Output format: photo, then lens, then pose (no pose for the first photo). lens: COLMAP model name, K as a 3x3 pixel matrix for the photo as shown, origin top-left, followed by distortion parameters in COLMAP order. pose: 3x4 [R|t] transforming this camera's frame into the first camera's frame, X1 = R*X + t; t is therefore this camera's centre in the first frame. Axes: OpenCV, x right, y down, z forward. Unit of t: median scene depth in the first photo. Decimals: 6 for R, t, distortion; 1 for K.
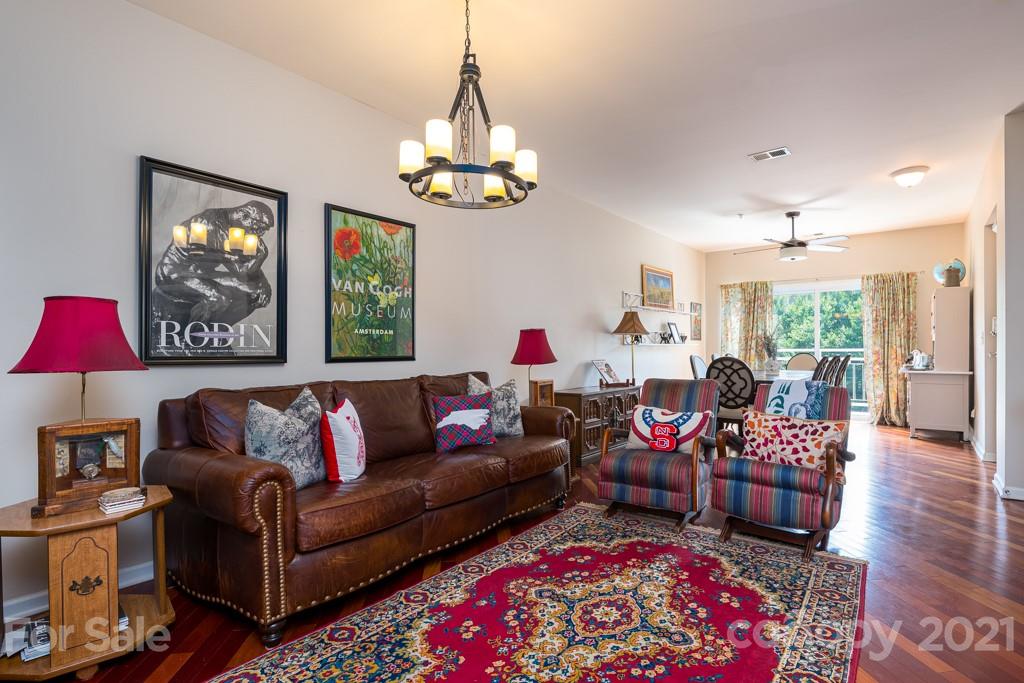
lens RADIAL K [[505.5, 0, 544.2], [0, 505.5, 350.9], [0, 0, 1]] dist [0.005195, -0.001985]
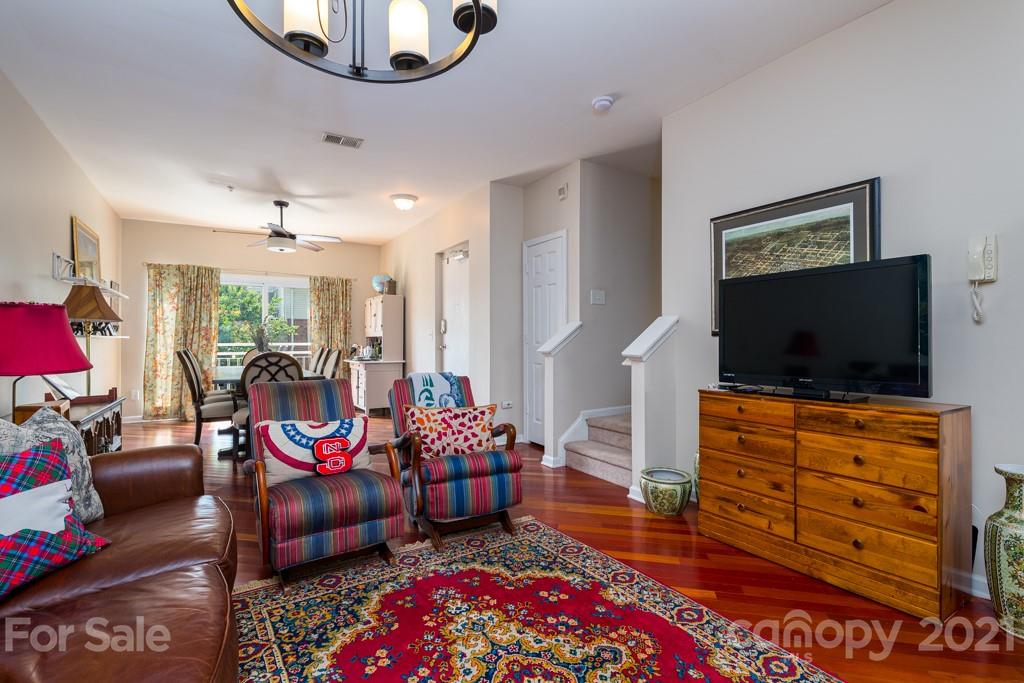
lens RADIAL K [[475.5, 0, 514.6], [0, 475.5, 338.9], [0, 0, 1]] dist [-0.000323, -0.002791]
pose [[0.371763, 0.008479, 0.928289, -0.363654], [0.005315, 0.999922, -0.011262, 0.001021], [-0.928313, 0.009120, 0.371689, 0.499743]]
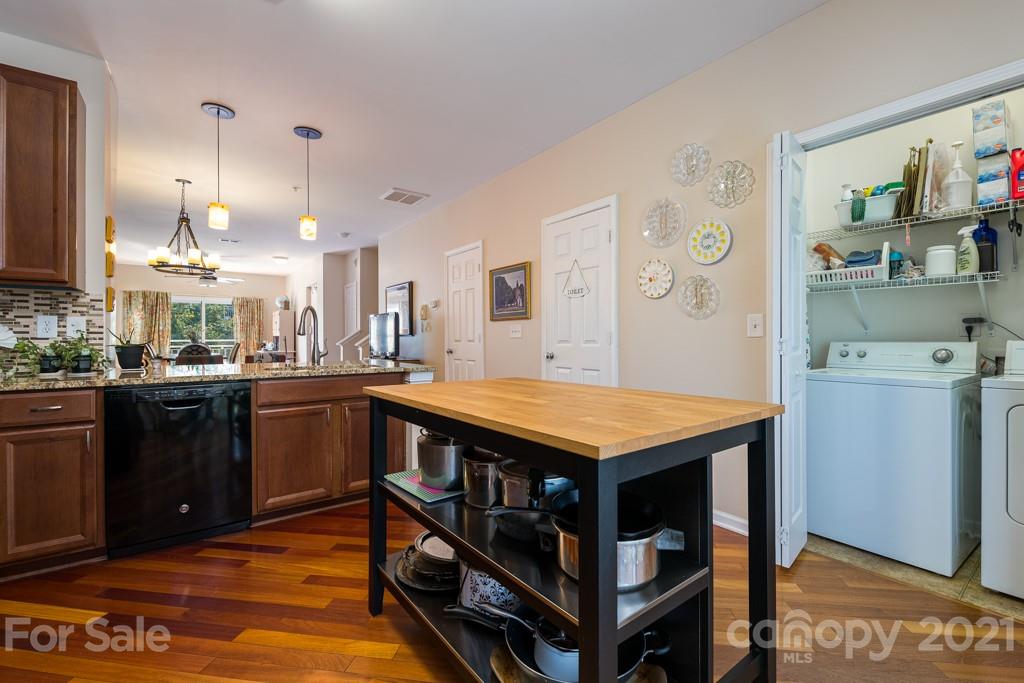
lens RADIAL K [[440.5, 0, 516.9], [0, 440.5, 339.5], [0, 0, 1]] dist [-0.000798, -0.004893]
pose [[0.285375, 0.004147, 0.958407, -1.187100], [0.003303, 0.999980, -0.005310, 0.010094], [-0.958410, 0.004681, 0.285355, -0.749379]]
